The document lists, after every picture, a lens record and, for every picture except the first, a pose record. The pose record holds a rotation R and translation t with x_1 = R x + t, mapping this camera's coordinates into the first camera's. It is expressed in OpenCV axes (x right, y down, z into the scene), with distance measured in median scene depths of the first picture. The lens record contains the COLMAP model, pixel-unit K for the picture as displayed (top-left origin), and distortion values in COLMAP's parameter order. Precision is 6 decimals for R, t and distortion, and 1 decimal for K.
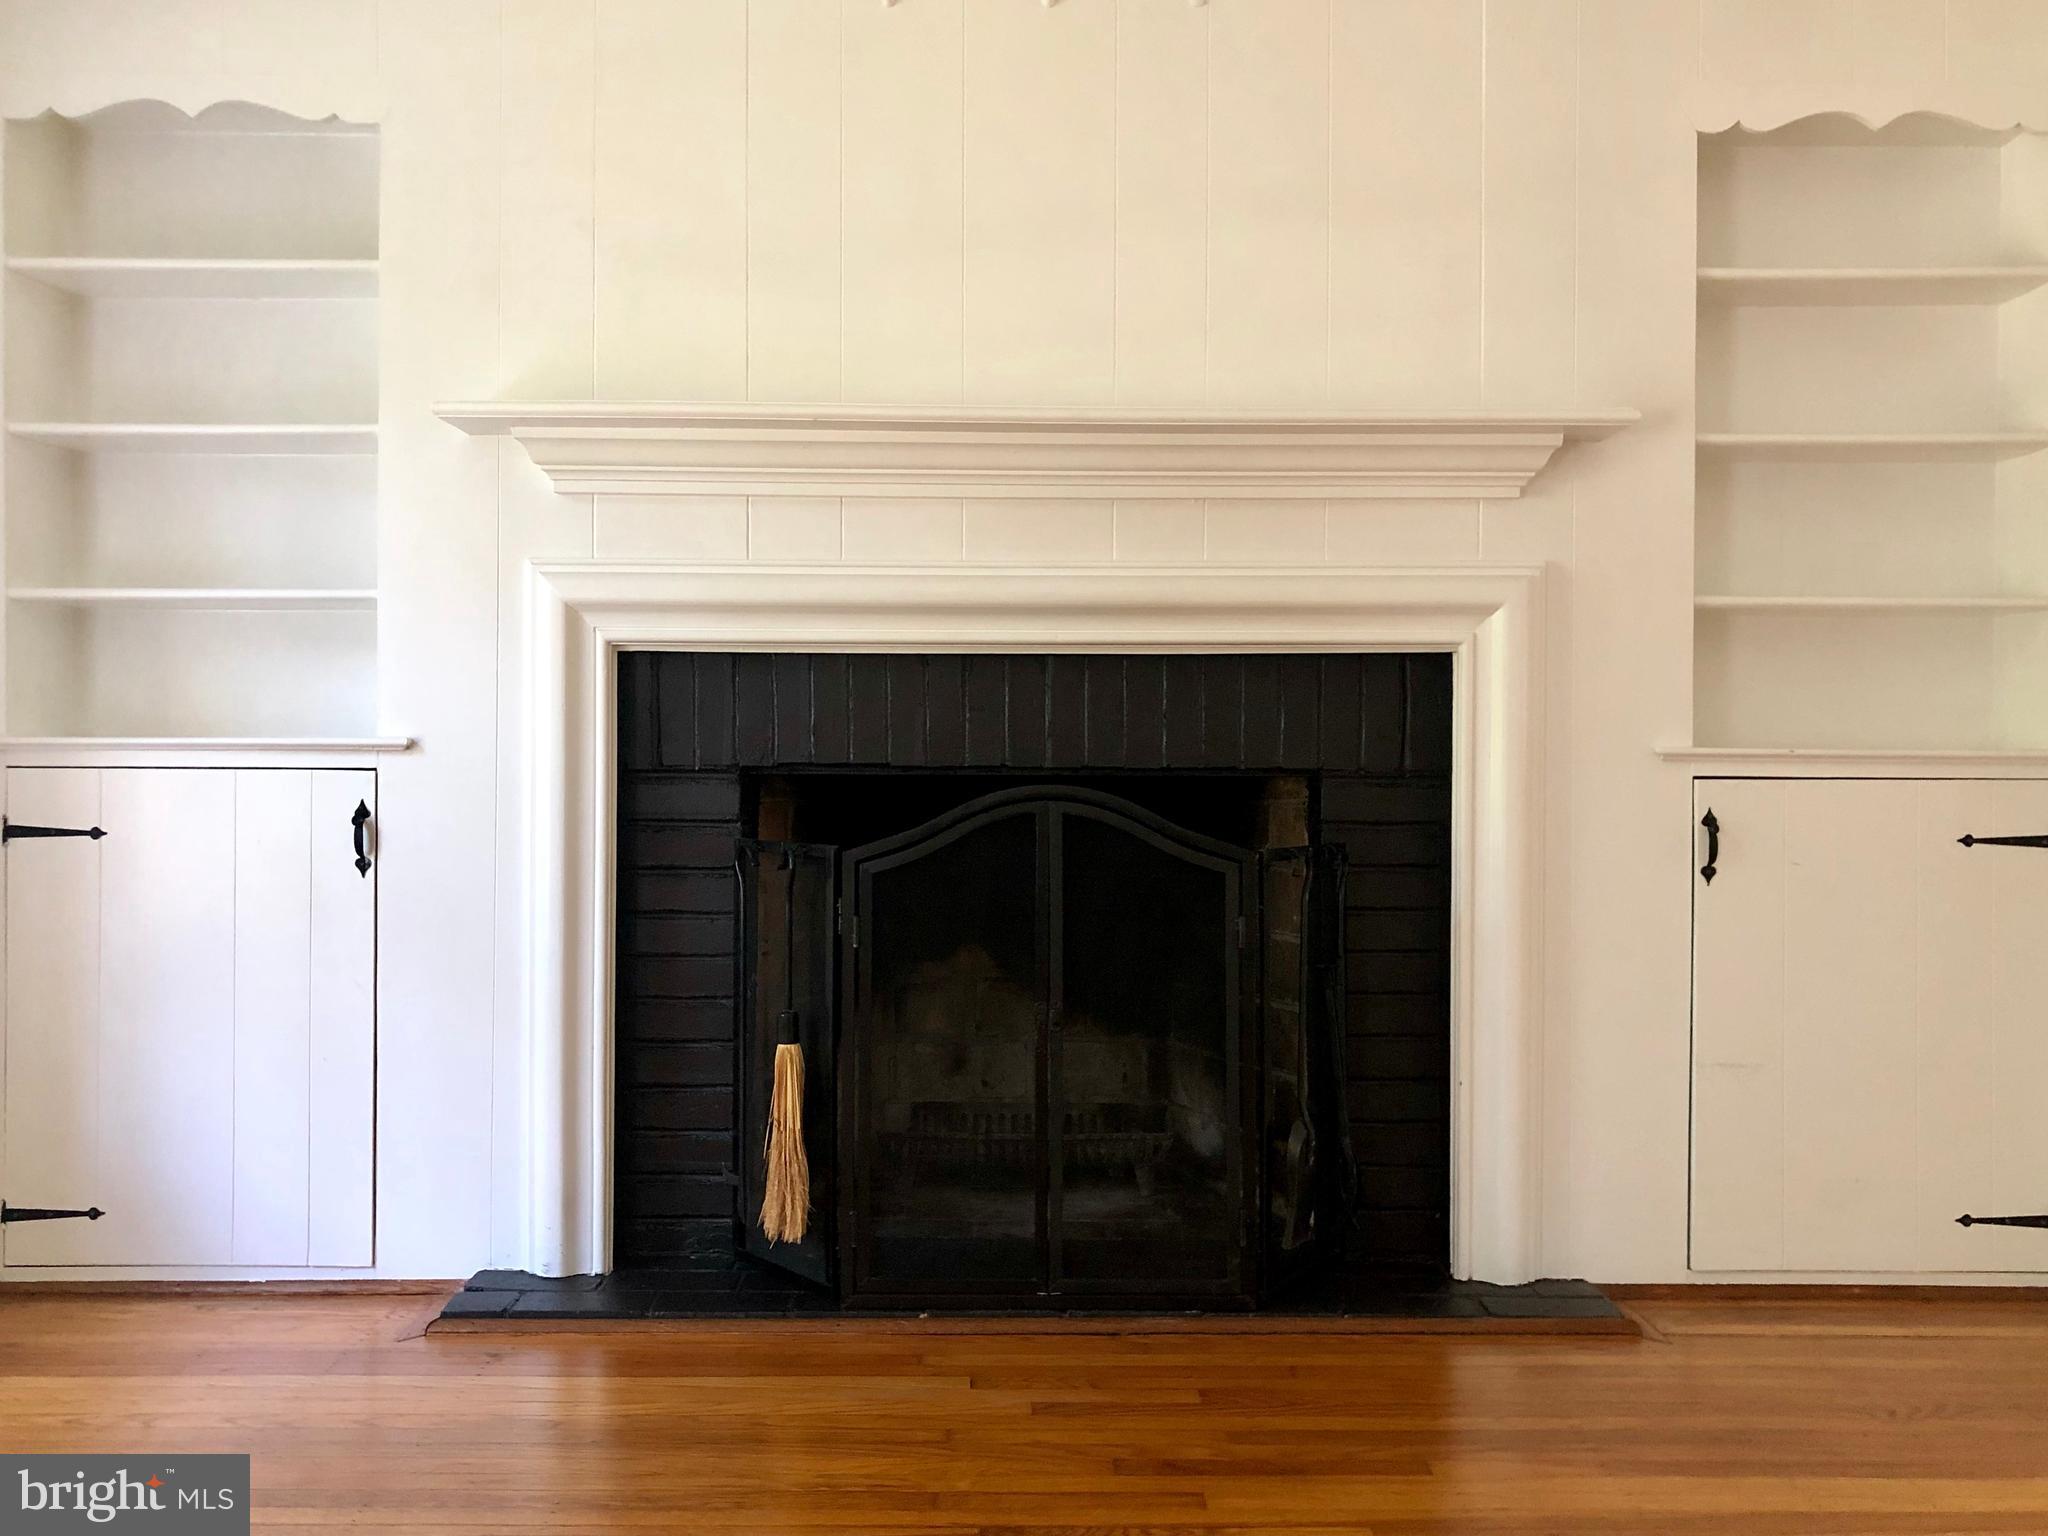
lens RADIAL K [[1865.0, 0, 1024.0], [0, 1865.0, 768.0], [0, 0, 1]] dist [0.067201, -0.174597]
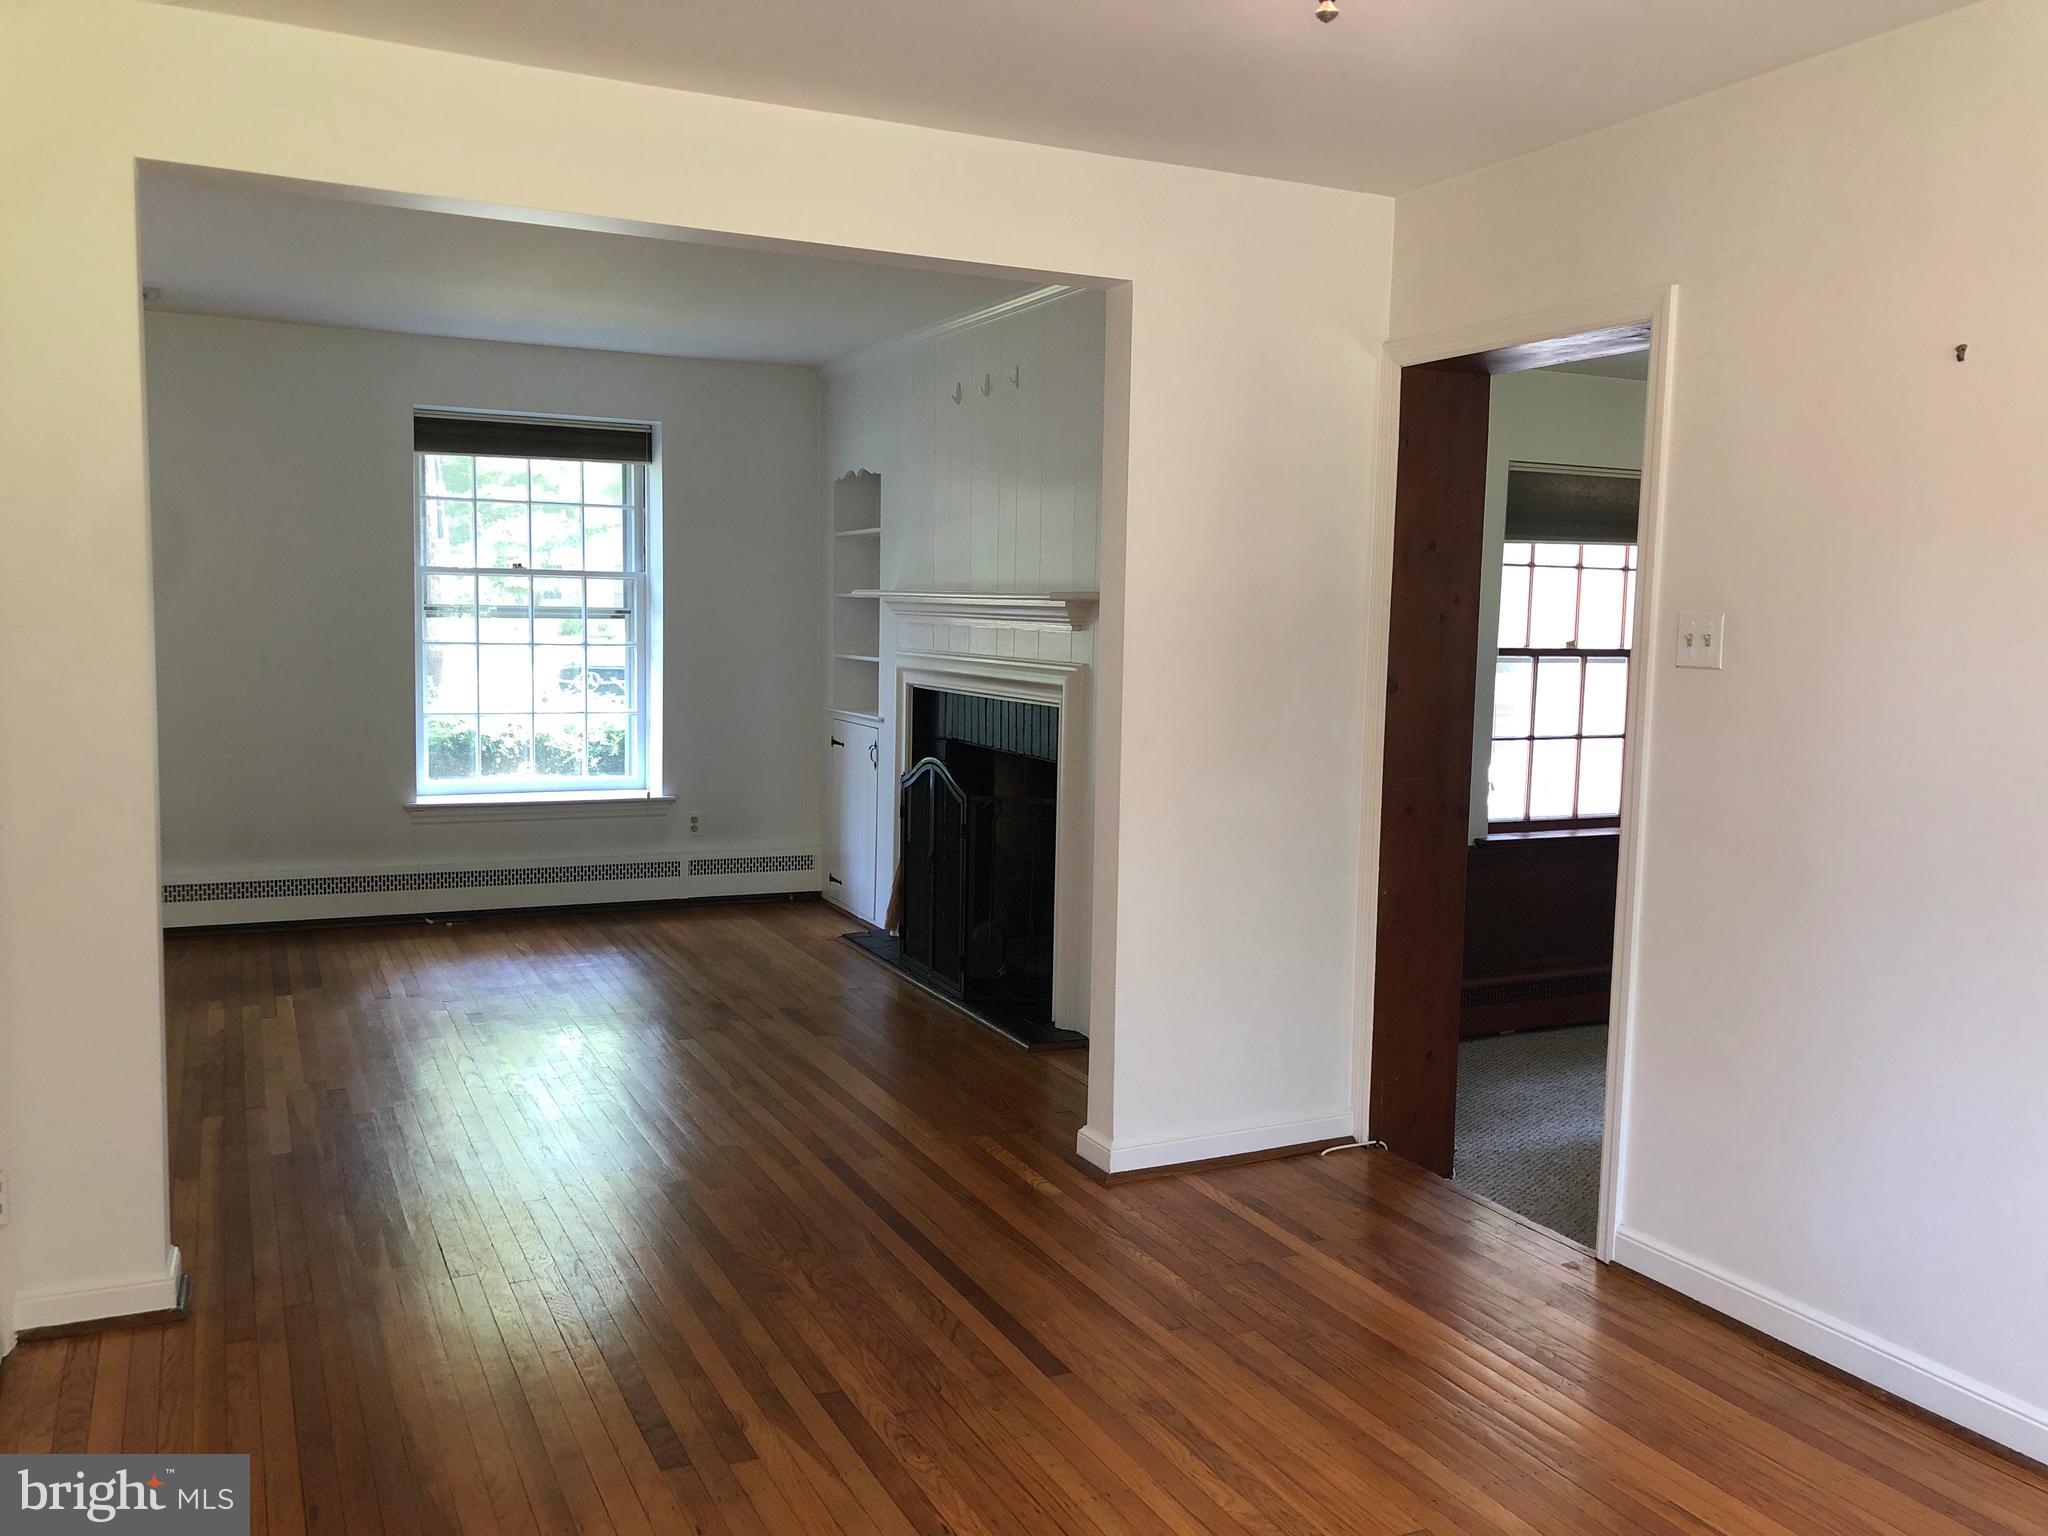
lens RADIAL K [[1640.1, 0, 1024.0], [0, 1640.1, 768.0], [0, 0, 1]] dist [-0.002397, -0.007570]
pose [[0.418447, 0.092759, -0.903492, 1.785471], [-0.025954, 0.995586, 0.090194, -0.154175], [0.907870, -0.014292, 0.419008, 0.241493]]
